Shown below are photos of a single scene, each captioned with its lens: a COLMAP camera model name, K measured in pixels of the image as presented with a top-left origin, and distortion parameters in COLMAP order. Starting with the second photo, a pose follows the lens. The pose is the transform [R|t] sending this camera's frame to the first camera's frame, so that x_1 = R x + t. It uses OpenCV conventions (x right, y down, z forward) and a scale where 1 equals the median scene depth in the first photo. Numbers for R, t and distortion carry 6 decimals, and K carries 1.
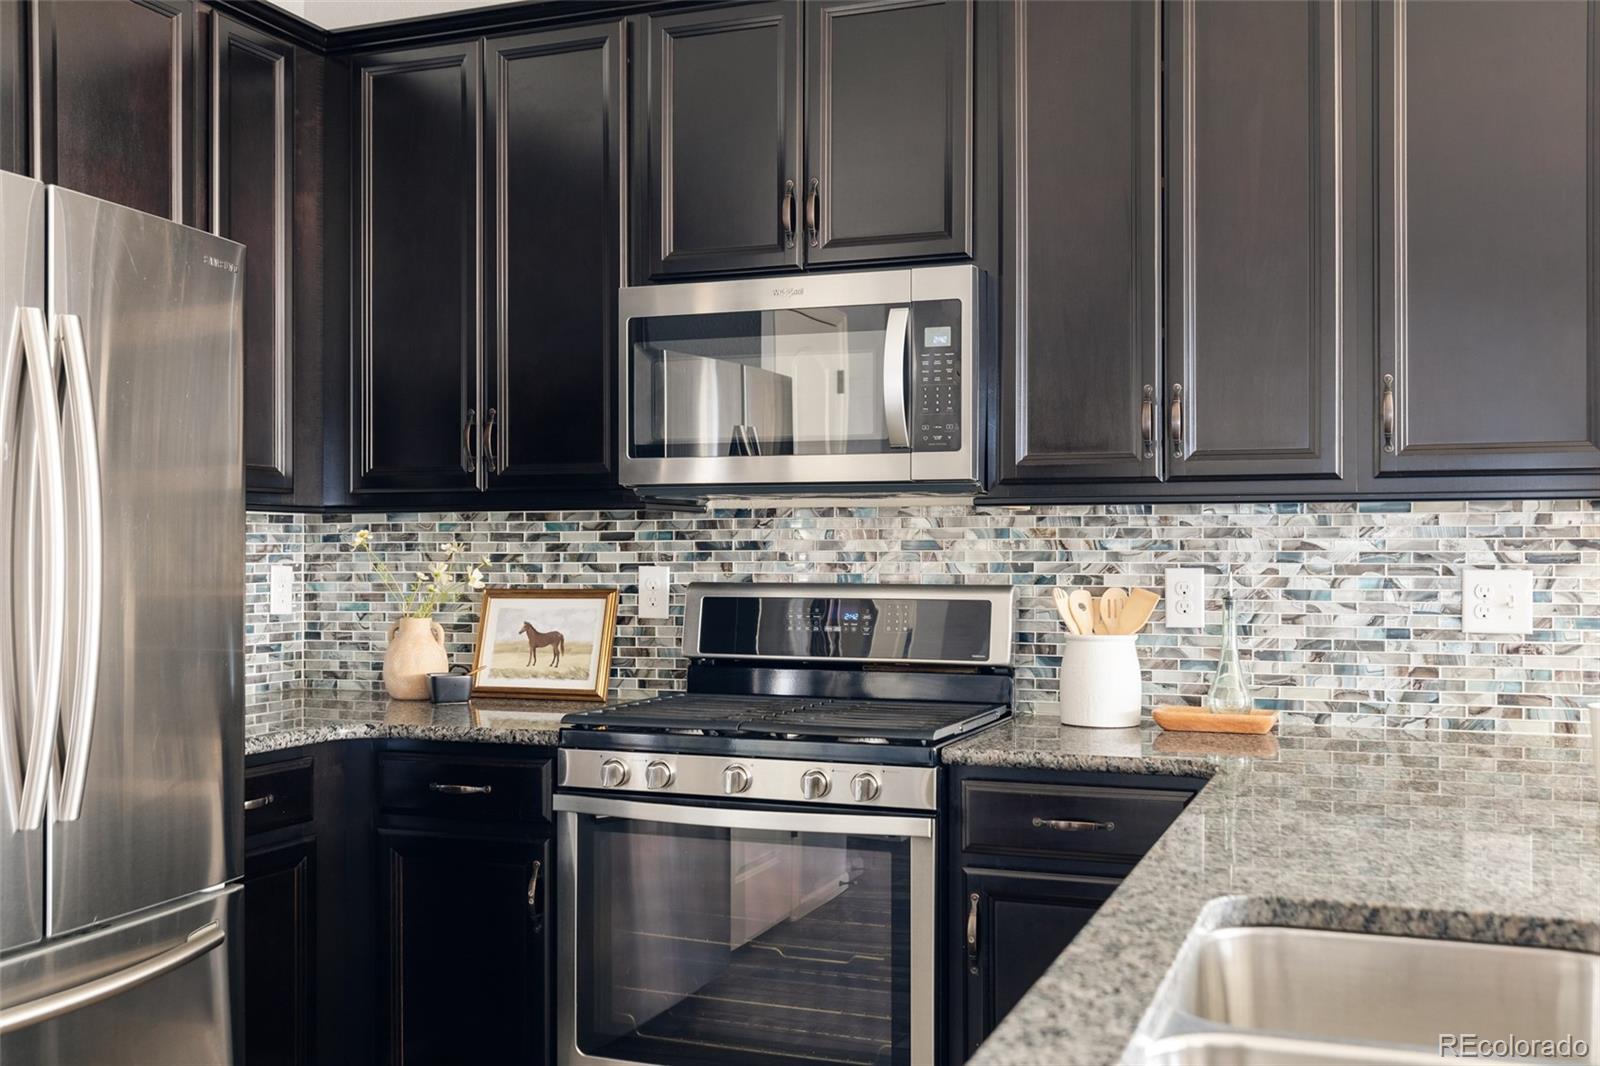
lens RADIAL K [[1551.9, 0, 800.2], [0, 1551.9, 539.8], [0, 0, 1]] dist [0.003604, 0.000000]
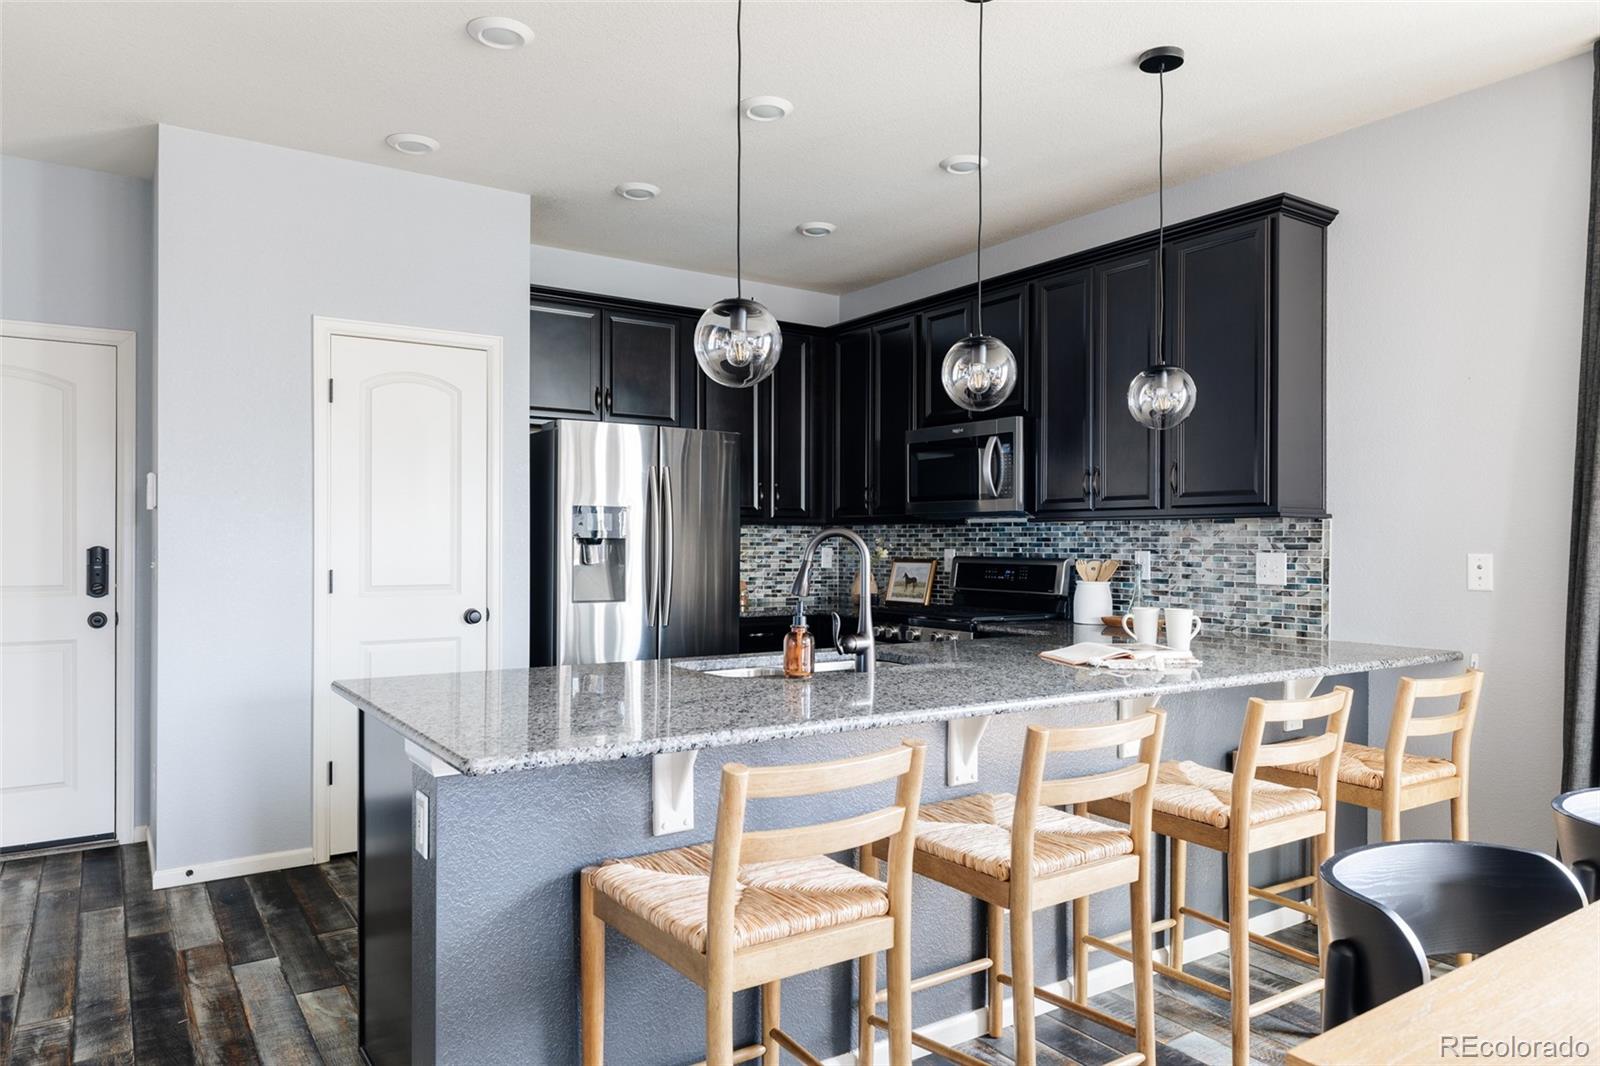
lens RADIAL K [[1049.1, 0, 813.8], [0, 1049.1, 538.4], [0, 0, 1]] dist [0.023023, -0.004931]
pose [[0.821769, 0.002052, -0.569817, 0.689744], [-0.001566, 0.999998, 0.001344, 0.000302], [0.569819, -0.000212, 0.821770, -0.403778]]
